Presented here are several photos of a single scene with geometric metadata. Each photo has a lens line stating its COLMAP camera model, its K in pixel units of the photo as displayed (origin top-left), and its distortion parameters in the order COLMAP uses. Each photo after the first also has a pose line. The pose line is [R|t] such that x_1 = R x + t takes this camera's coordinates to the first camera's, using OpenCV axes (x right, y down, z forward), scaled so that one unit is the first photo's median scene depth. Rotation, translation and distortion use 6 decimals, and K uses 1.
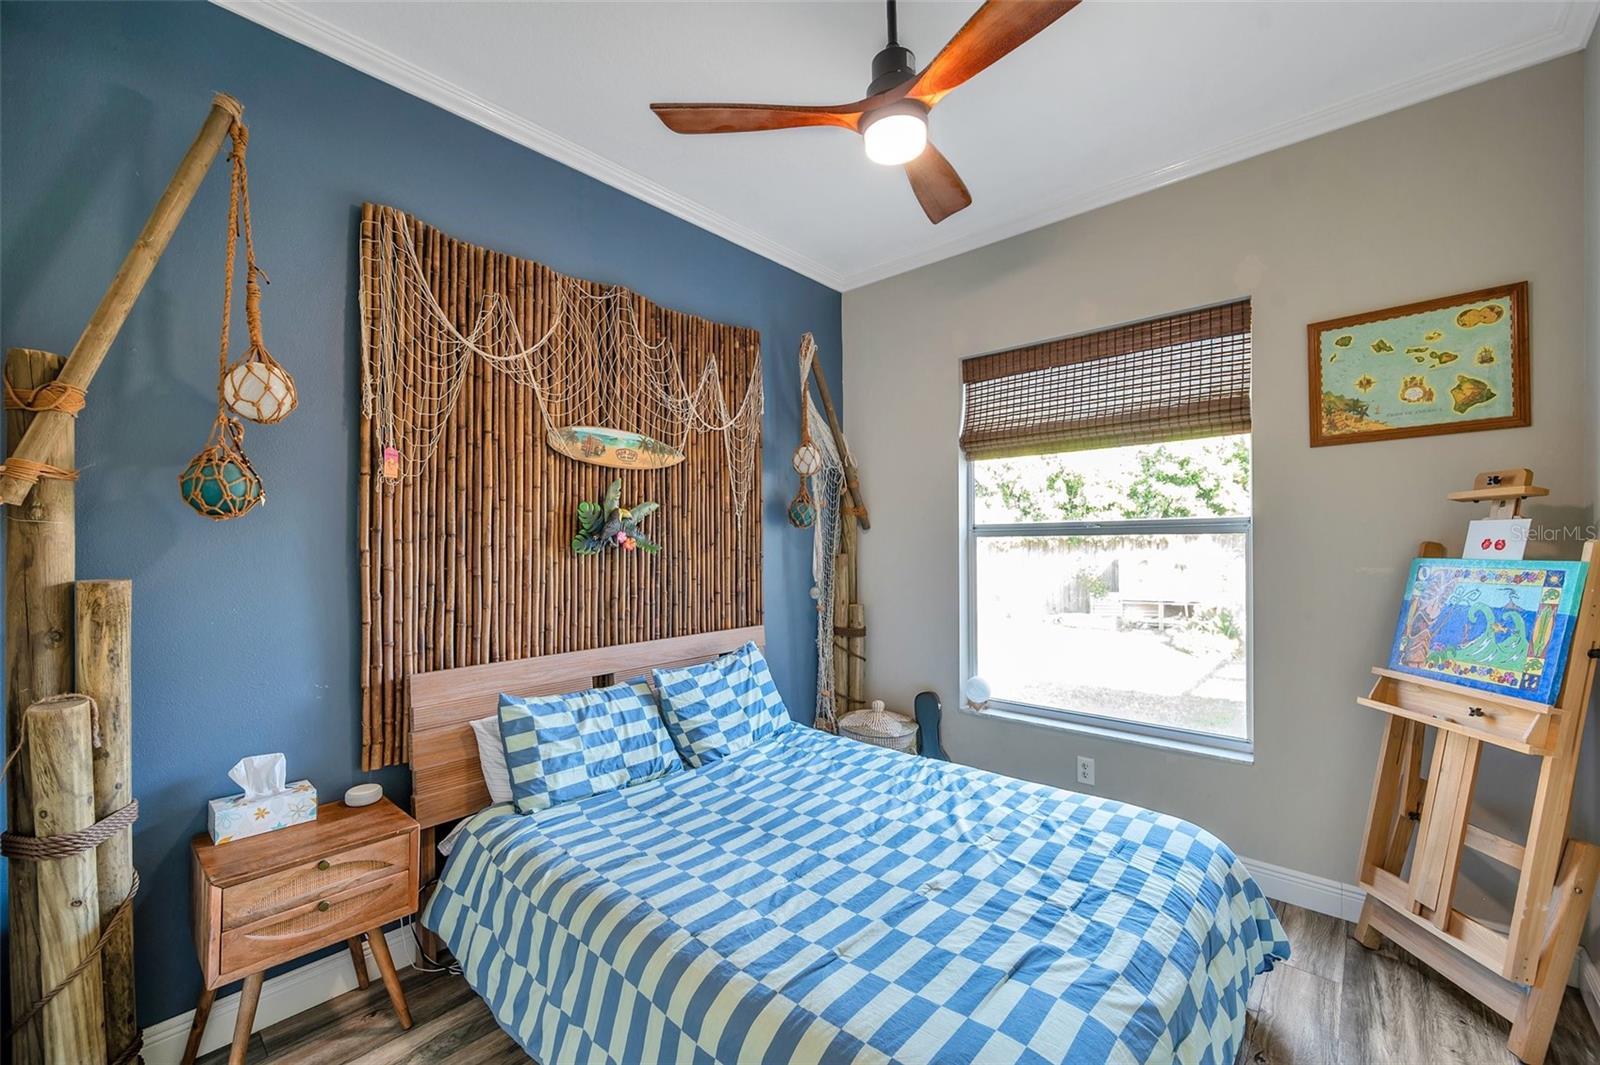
lens RADIAL K [[637.8, 0, 806.8], [0, 637.8, 538.0], [0, 0, 1]] dist [0.000637, -0.000226]
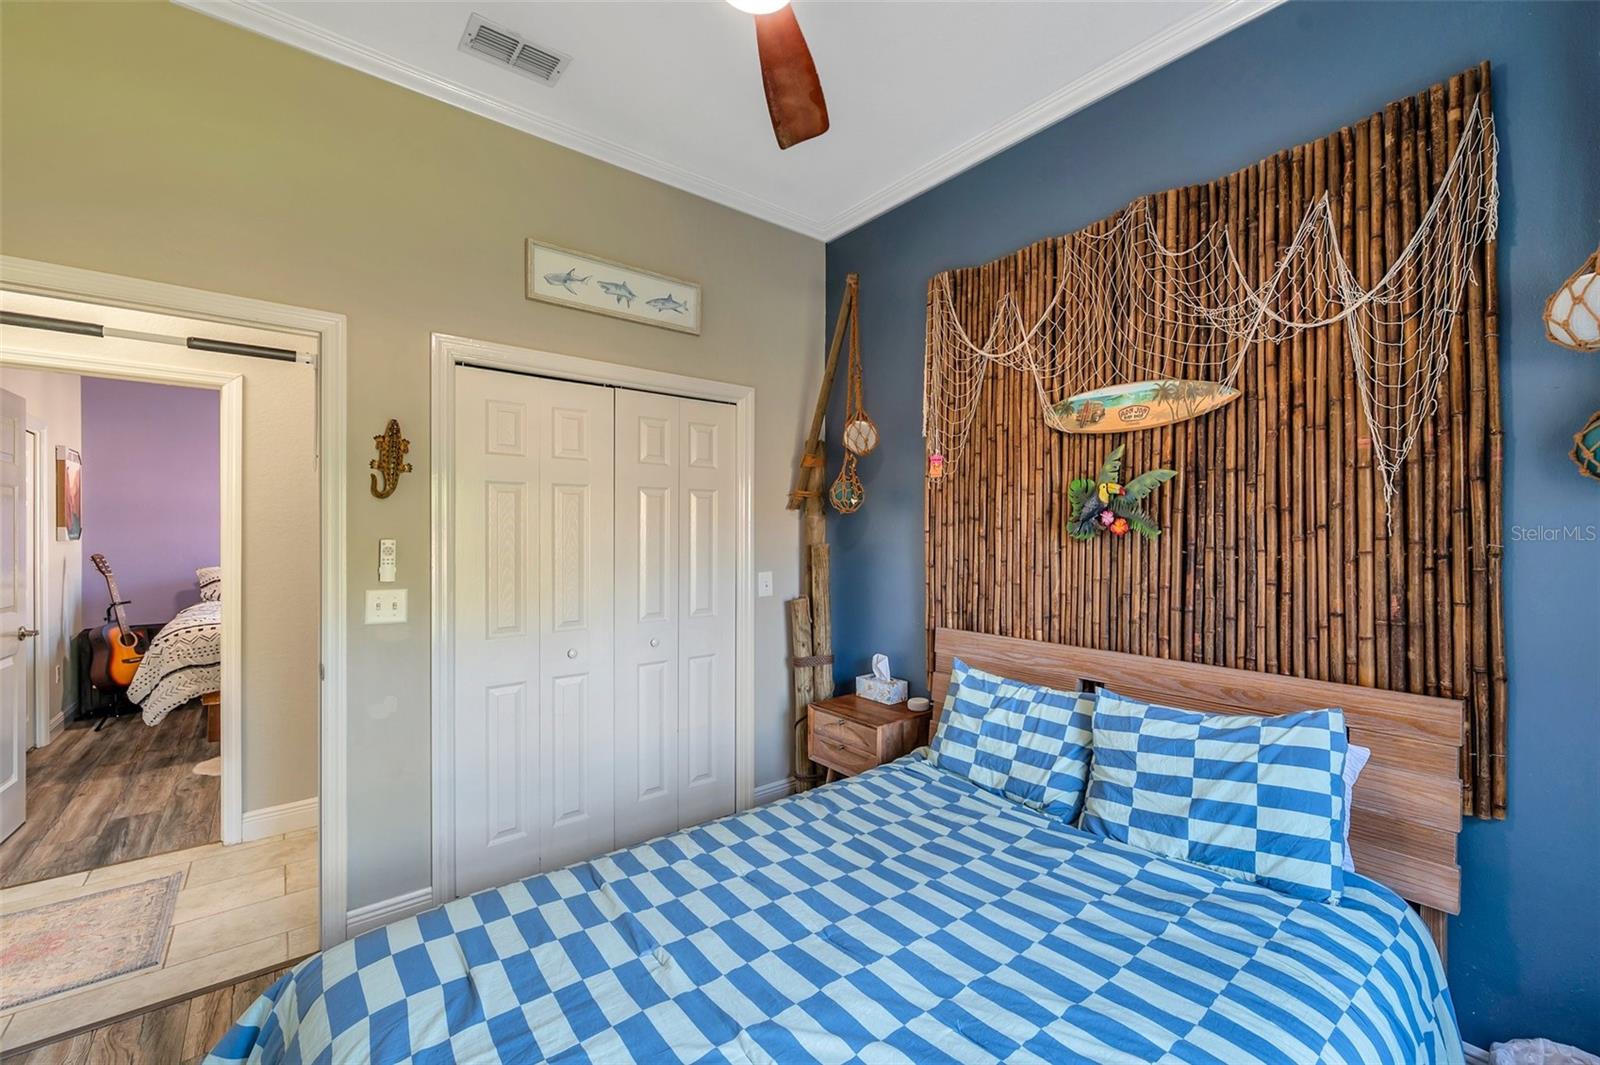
lens RADIAL K [[655.6, 0, 877.0], [0, 655.6, 530.3], [0, 0, 1]] dist [-0.008384, -0.000319]
pose [[-0.106586, -0.000164, -0.994303, 0.605002], [0.006842, 0.999976, -0.000898, 0.013652], [0.994280, -0.006899, -0.106582, 0.851274]]
